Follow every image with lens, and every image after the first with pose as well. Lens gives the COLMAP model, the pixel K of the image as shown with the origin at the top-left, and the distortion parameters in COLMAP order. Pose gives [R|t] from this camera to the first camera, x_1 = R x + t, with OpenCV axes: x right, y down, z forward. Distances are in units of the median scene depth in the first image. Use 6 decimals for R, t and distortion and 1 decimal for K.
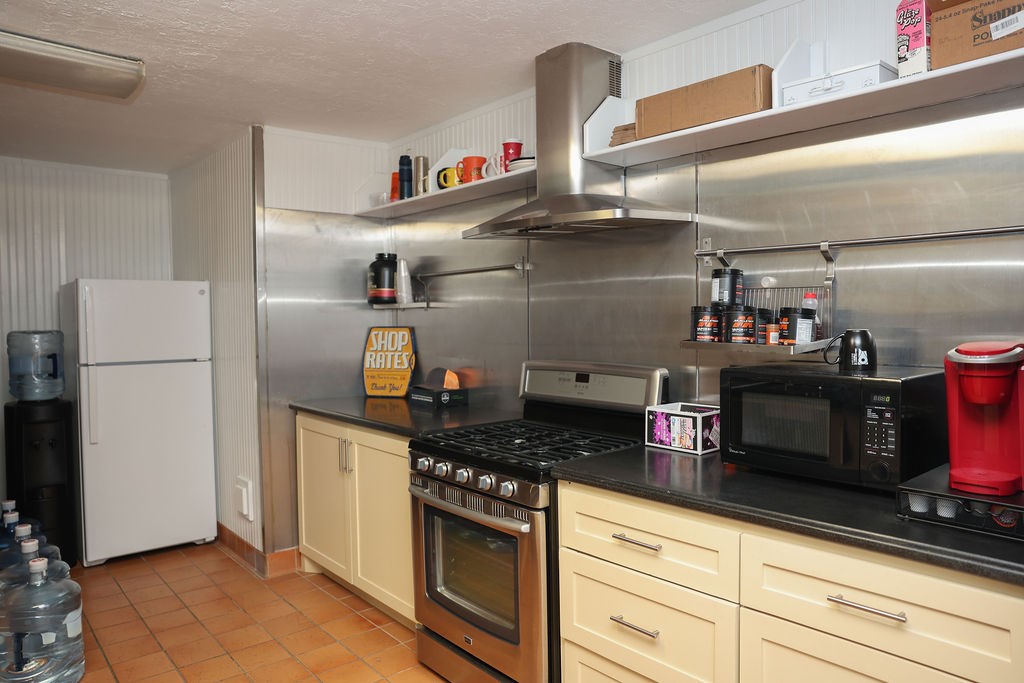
lens RADIAL K [[694.3, 0, 512.0], [0, 694.3, 337.7], [0, 0, 1]] dist [-0.106213, 0.083943]
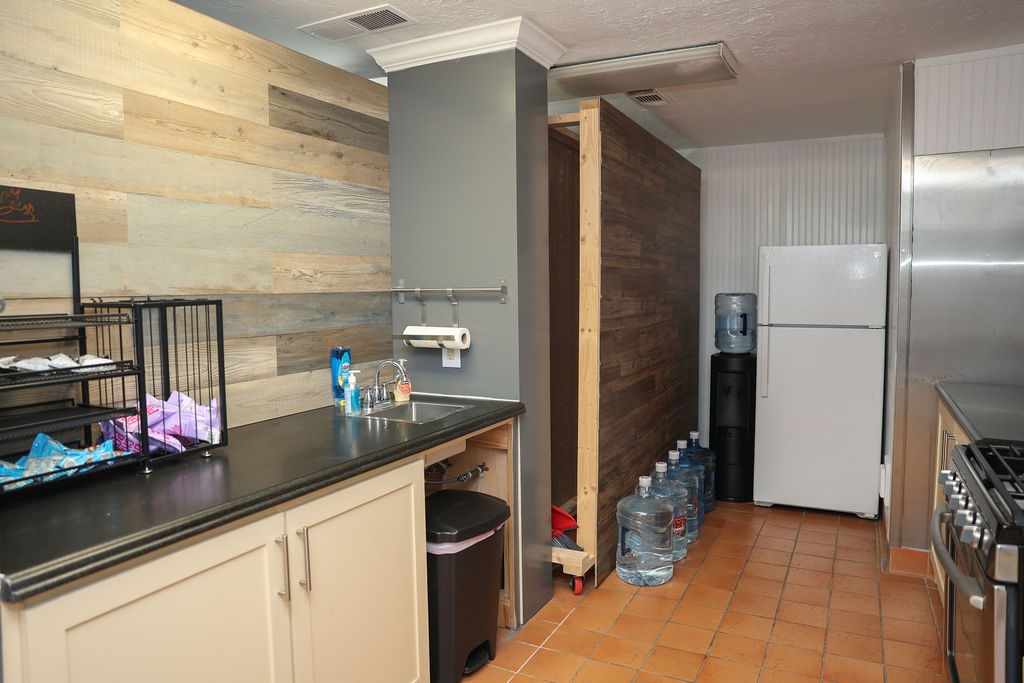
lens RADIAL K [[694.3, 0, 512.0], [0, 694.3, 337.7], [0, 0, 1]] dist [-0.106213, 0.083943]
pose [[0.383584, 0.074133, -0.920526, 0.243359], [-0.024880, 0.997241, 0.069943, -0.006917], [0.923171, -0.003926, 0.384370, 0.192026]]
